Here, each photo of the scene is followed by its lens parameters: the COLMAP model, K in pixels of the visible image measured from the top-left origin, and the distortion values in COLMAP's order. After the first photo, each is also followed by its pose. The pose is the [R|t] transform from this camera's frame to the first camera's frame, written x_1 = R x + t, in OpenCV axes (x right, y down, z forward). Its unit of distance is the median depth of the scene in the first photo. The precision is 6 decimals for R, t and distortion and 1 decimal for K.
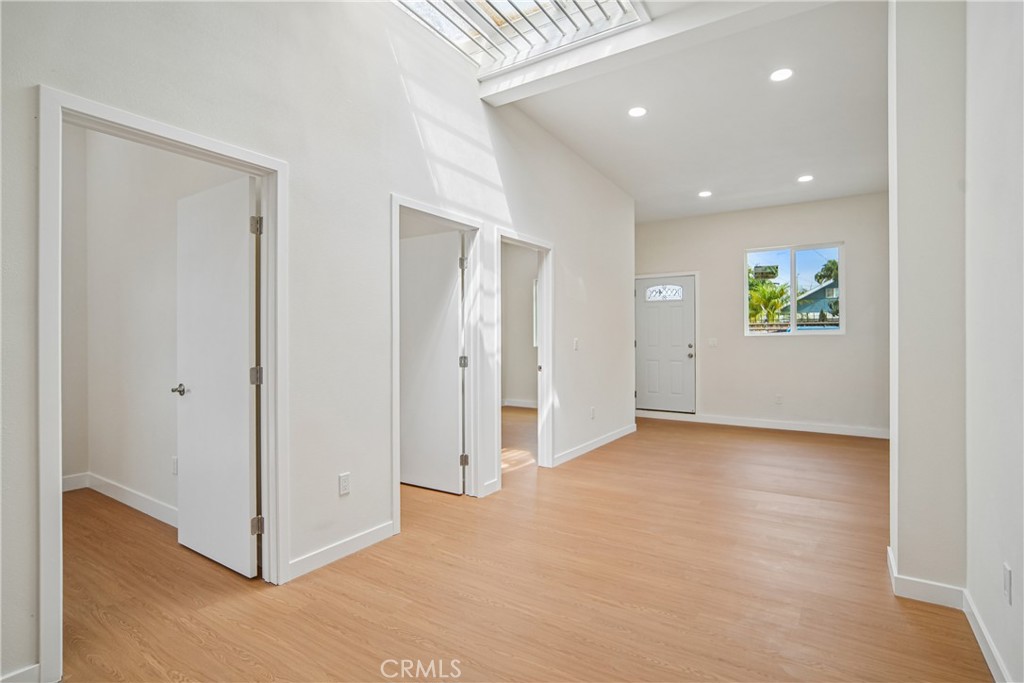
lens RADIAL K [[499.8, 0, 516.3], [0, 499.8, 340.3], [0, 0, 1]] dist [-0.012821, 0.000650]
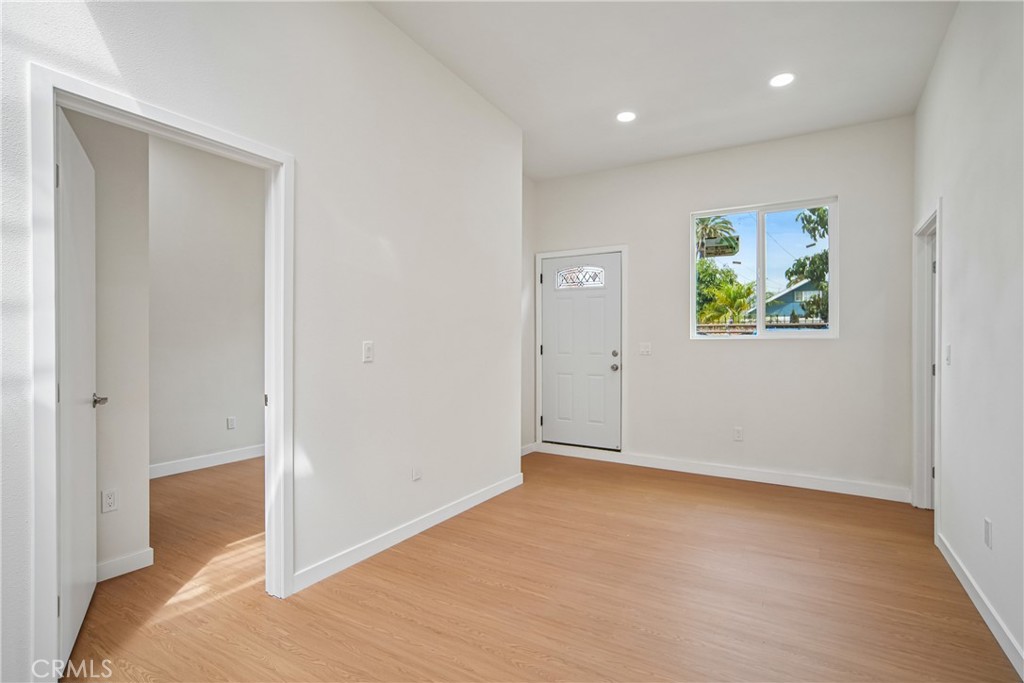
lens RADIAL K [[488.7, 0, 512.9], [0, 488.7, 347.4], [0, 0, 1]] dist [-0.014568, 0.000016]
pose [[0.999320, 0.005269, 0.036482, 0.182393], [-0.005564, 0.999953, 0.007978, -0.001896], [-0.036438, -0.008176, 0.999302, 0.326127]]
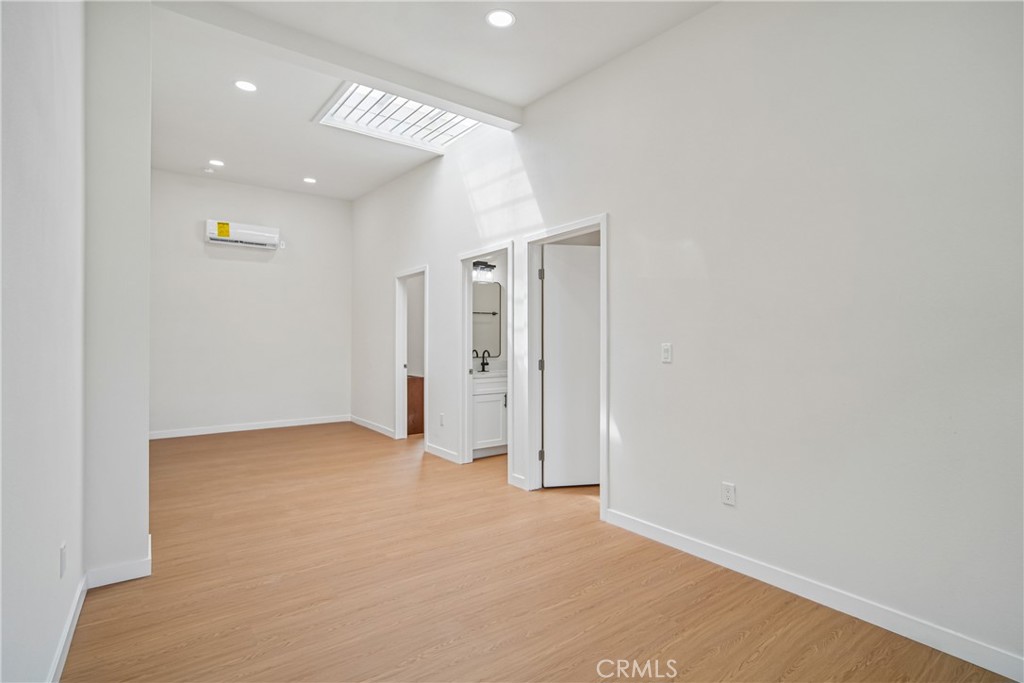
lens RADIAL K [[499.8, 0, 516.3], [0, 499.8, 340.3], [0, 0, 1]] dist [-0.012821, 0.000650]
pose [[-0.342223, 0.000473, -0.939619, 0.514631], [-0.000020, 1.000000, 0.000510, -0.005659], [0.939619, 0.000194, -0.342223, 0.728295]]
